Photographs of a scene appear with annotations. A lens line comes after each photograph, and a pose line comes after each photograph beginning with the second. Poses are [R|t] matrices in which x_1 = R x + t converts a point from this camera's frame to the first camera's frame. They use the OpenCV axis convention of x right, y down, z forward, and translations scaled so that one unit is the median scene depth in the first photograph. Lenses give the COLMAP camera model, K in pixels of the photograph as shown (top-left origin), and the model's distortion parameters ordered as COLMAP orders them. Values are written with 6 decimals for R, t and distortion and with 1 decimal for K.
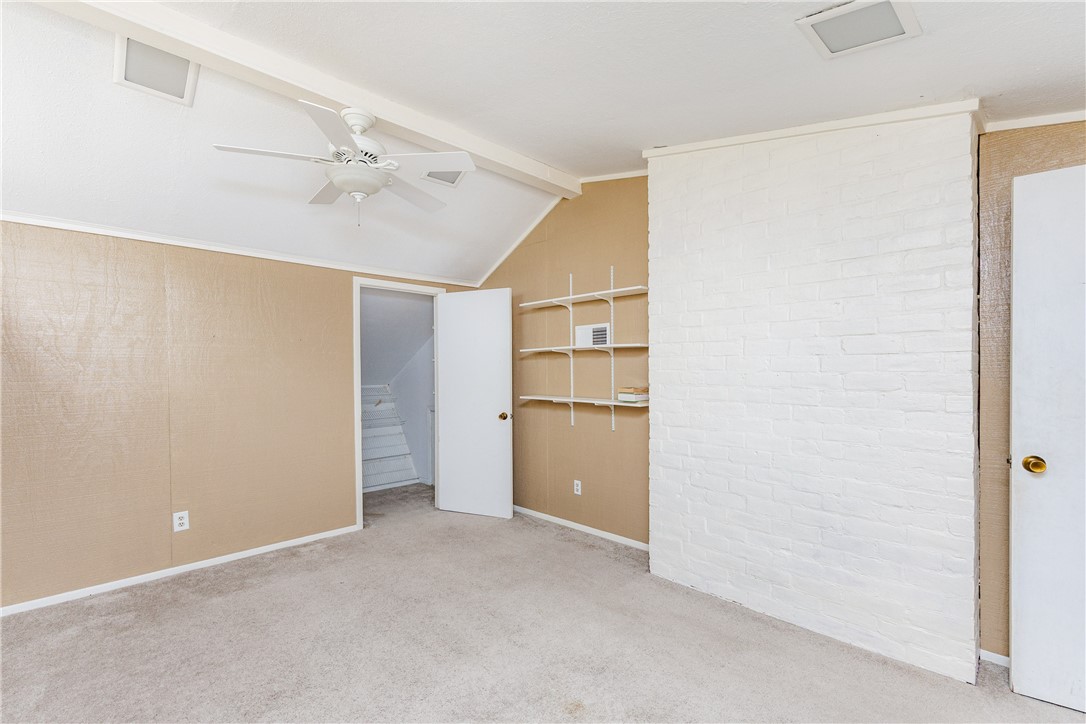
lens RADIAL K [[464.4, 0, 542.8], [0, 464.4, 373.0], [0, 0, 1]] dist [-0.000044, -0.000165]
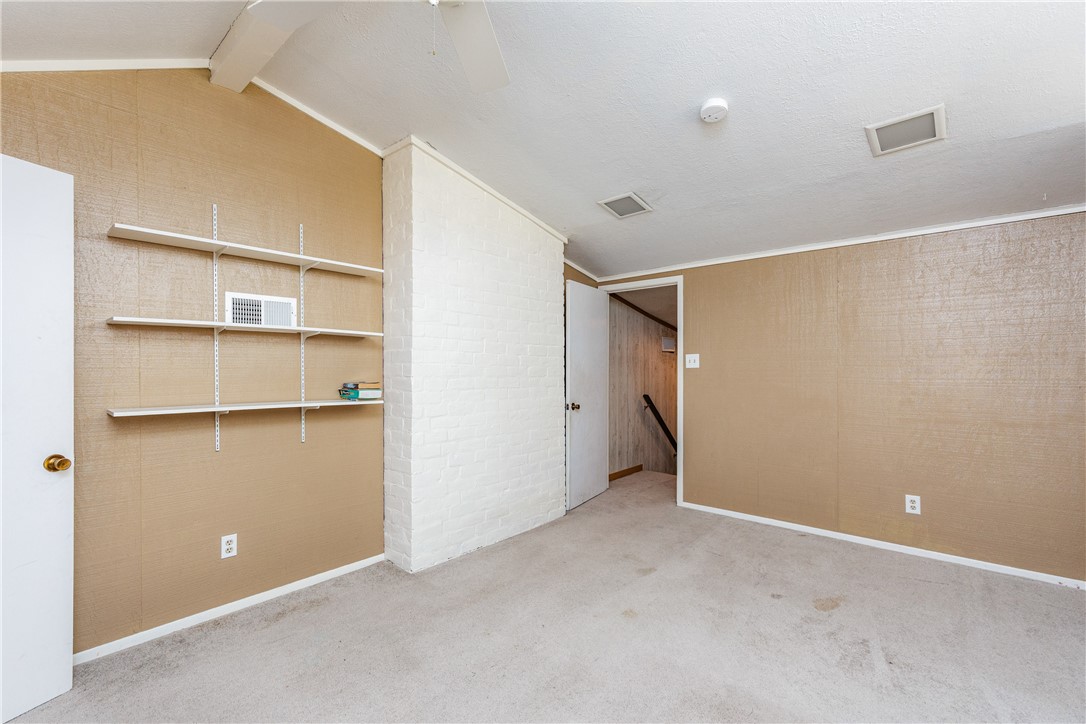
lens RADIAL K [[464.4, 0, 542.8], [0, 464.4, 373.0], [0, 0, 1]] dist [-0.000044, -0.000165]
pose [[-0.058657, -0.003354, 0.998273, -0.587841], [0.003355, 0.999988, 0.003557, 0.009605], [-0.998273, 0.003558, -0.058645, 0.616866]]
